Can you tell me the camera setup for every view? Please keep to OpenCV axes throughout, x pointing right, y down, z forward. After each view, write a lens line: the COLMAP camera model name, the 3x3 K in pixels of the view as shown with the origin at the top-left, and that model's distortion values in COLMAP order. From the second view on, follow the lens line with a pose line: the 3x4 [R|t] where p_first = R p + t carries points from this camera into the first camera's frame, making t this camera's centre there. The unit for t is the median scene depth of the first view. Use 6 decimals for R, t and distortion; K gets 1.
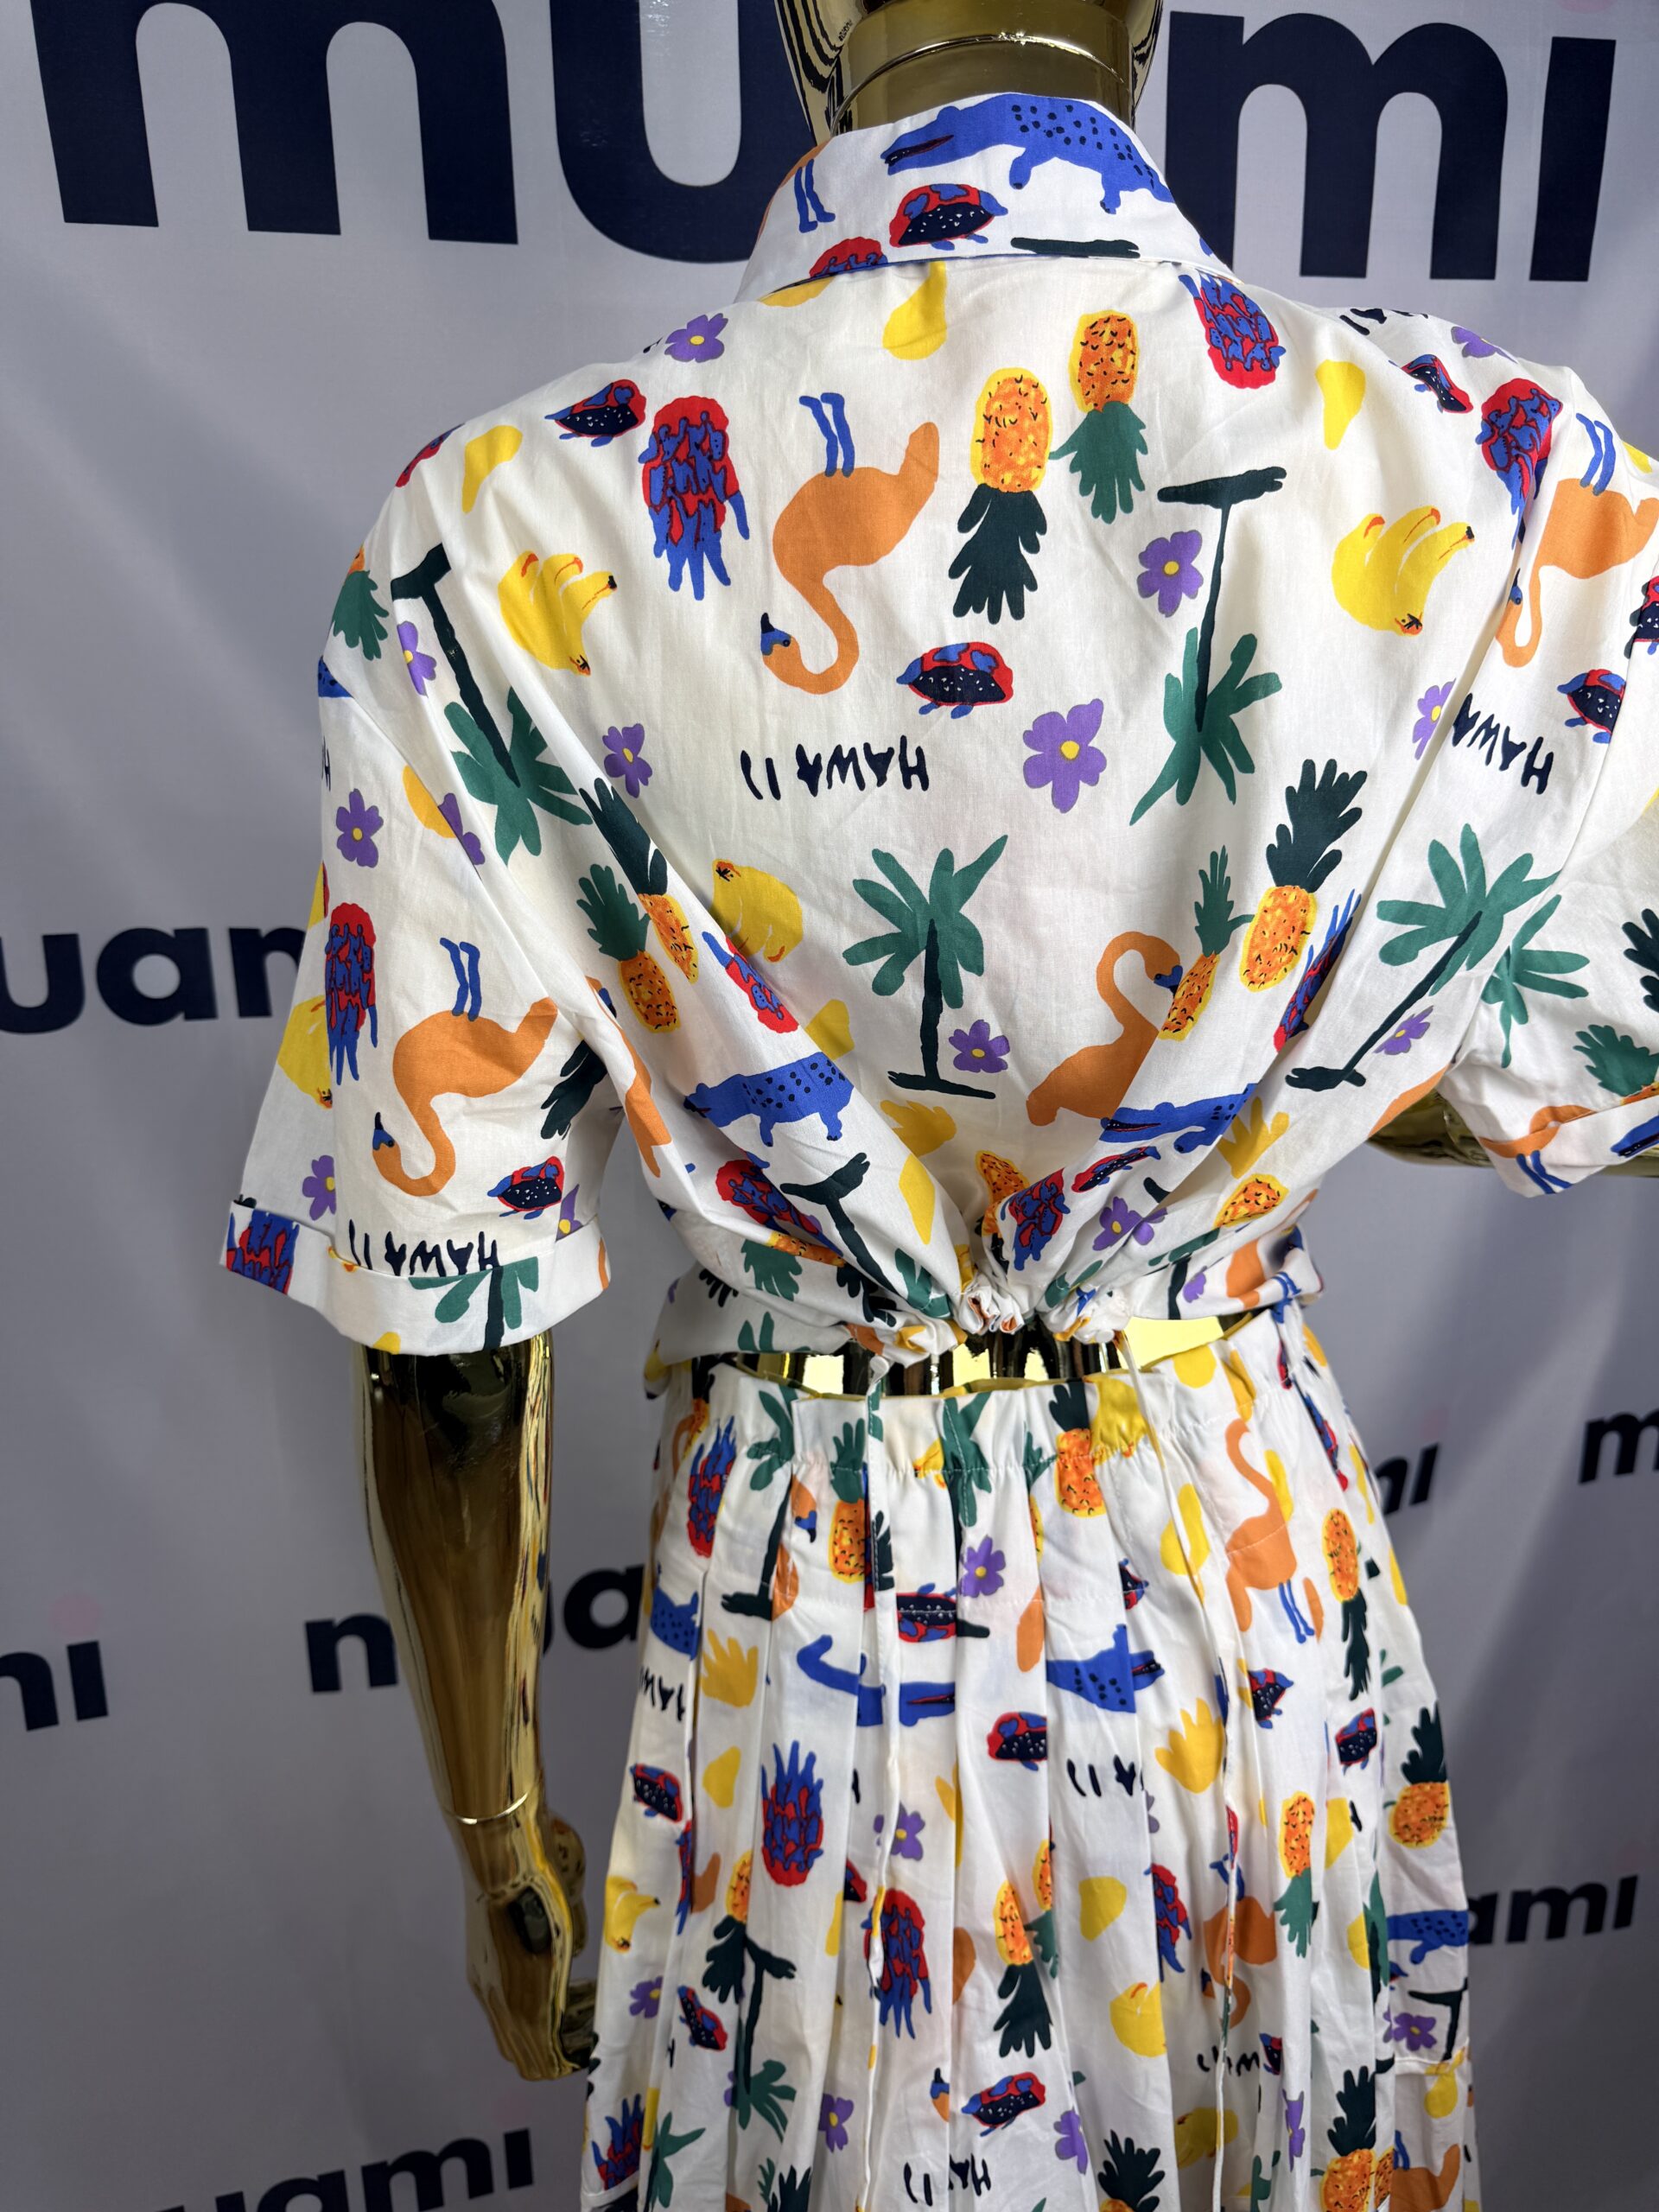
lens RADIAL K [[1523.1, 0, 867.9], [0, 1523.1, 1069.3], [0, 0, 1]] dist [0.034784, -0.046378]
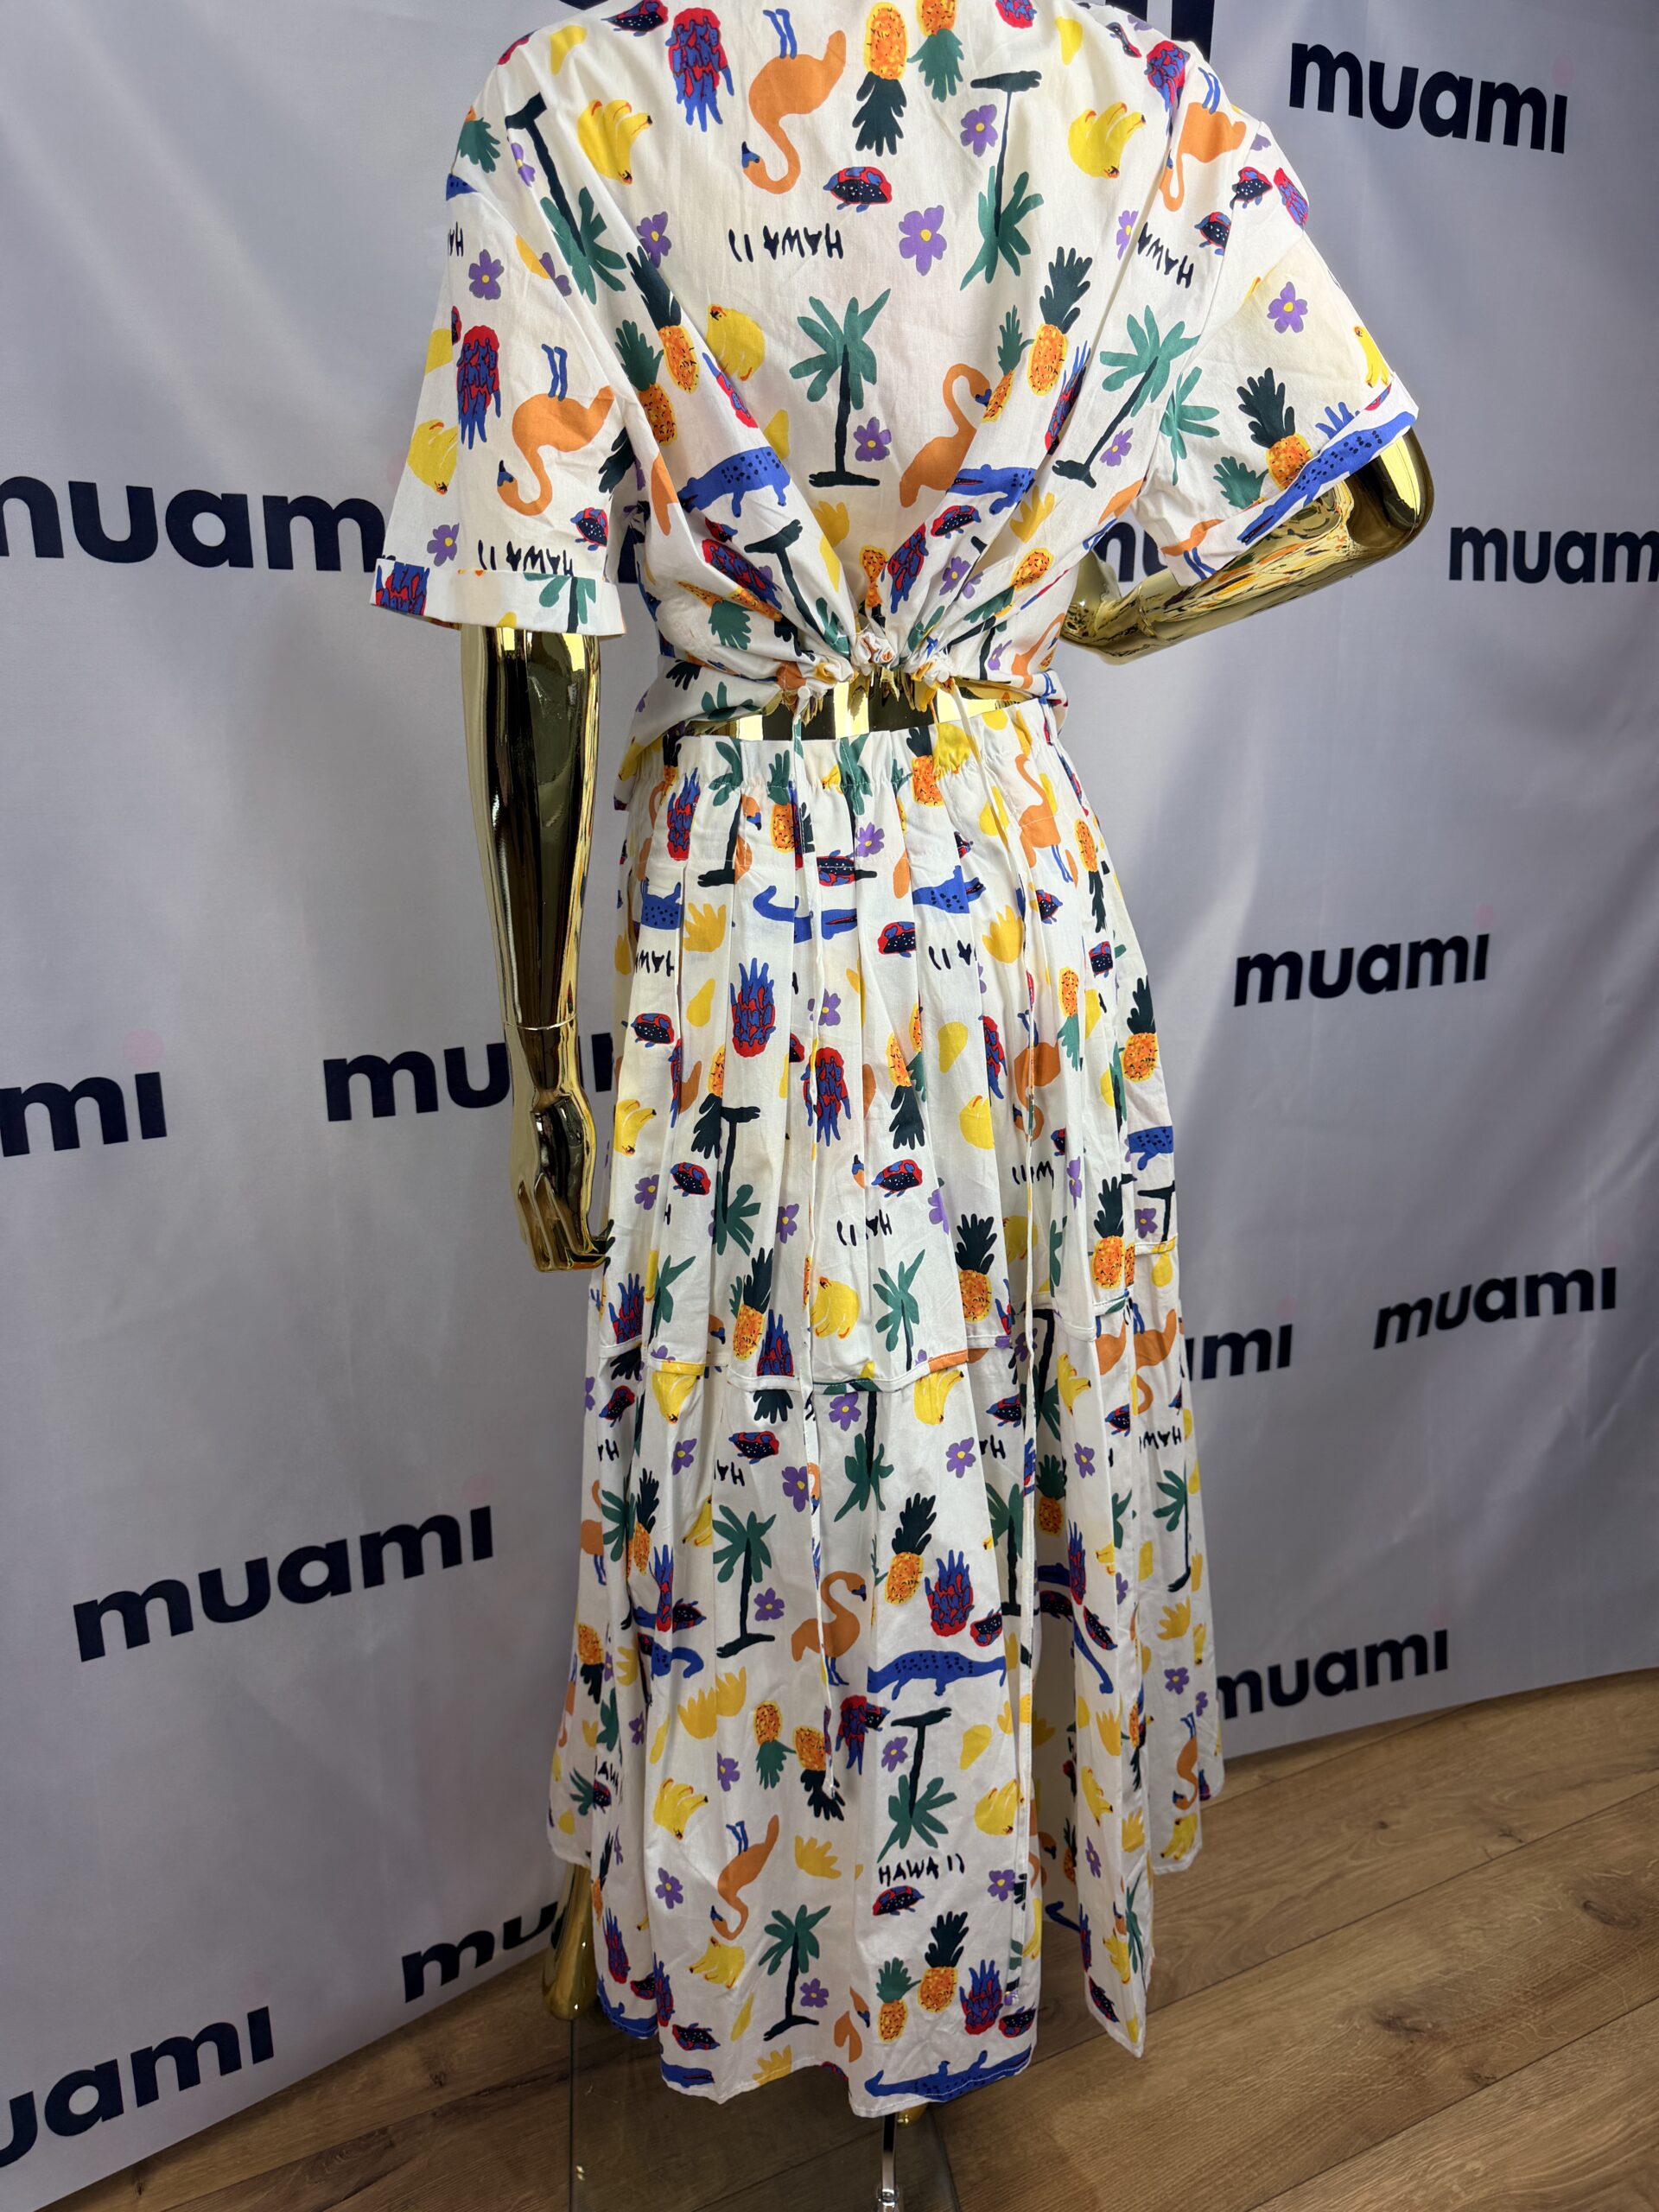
lens RADIAL K [[1523.1, 0, 844.5], [0, 1523.1, 1124.4], [0, 0, 1]] dist [0.034784, -0.046378]
pose [[0.983747, -0.040164, 0.175008, -0.268555], [0.040341, 0.999183, 0.002544, 0.703069], [-0.174967, 0.004558, 0.984564, -0.600897]]
